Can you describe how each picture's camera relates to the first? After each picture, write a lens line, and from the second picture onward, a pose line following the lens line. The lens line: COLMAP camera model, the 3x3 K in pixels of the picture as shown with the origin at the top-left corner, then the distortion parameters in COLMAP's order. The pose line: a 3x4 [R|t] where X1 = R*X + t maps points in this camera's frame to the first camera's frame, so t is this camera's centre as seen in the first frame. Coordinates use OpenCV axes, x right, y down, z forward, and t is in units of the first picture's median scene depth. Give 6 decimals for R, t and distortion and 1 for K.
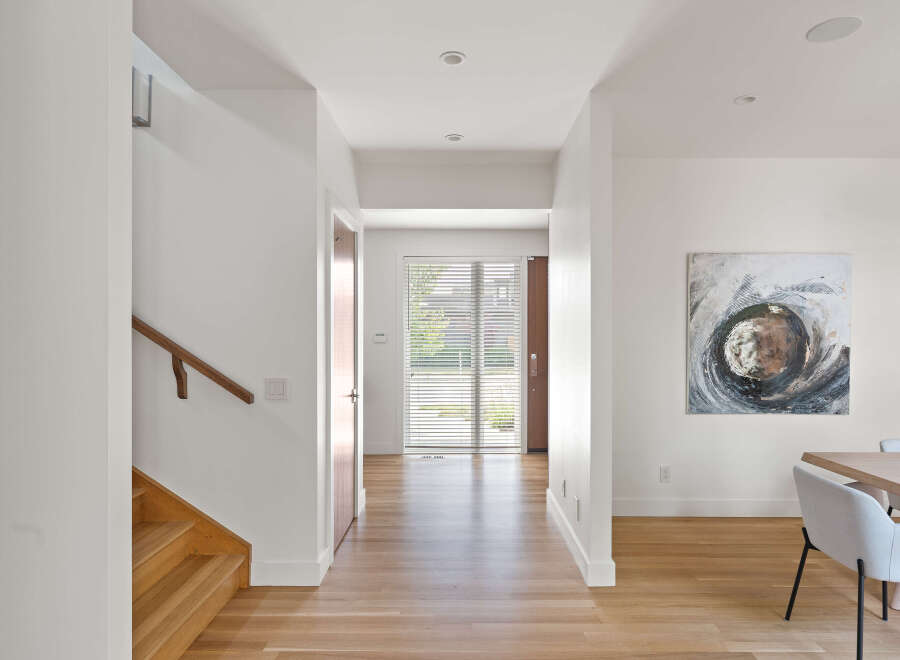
lens RADIAL K [[642.6, 0, 449.4], [0, 642.6, 327.2], [0, 0, 1]] dist [0.001629, -0.008752]
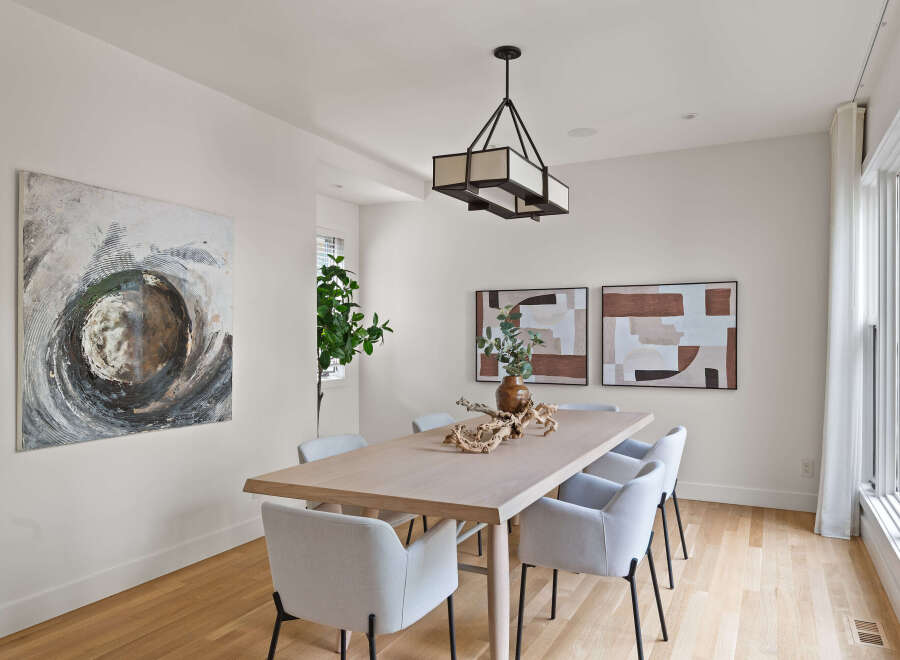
lens RADIAL K [[642.6, 0, 452.5], [0, 642.6, 340.3], [0, 0, 1]] dist [0.001629, -0.008752]
pose [[0.437800, -0.005370, 0.899056, 0.027502], [0.009374, 0.999955, 0.001408, 0.039016], [-0.899024, 0.007811, 0.437830, 0.406359]]
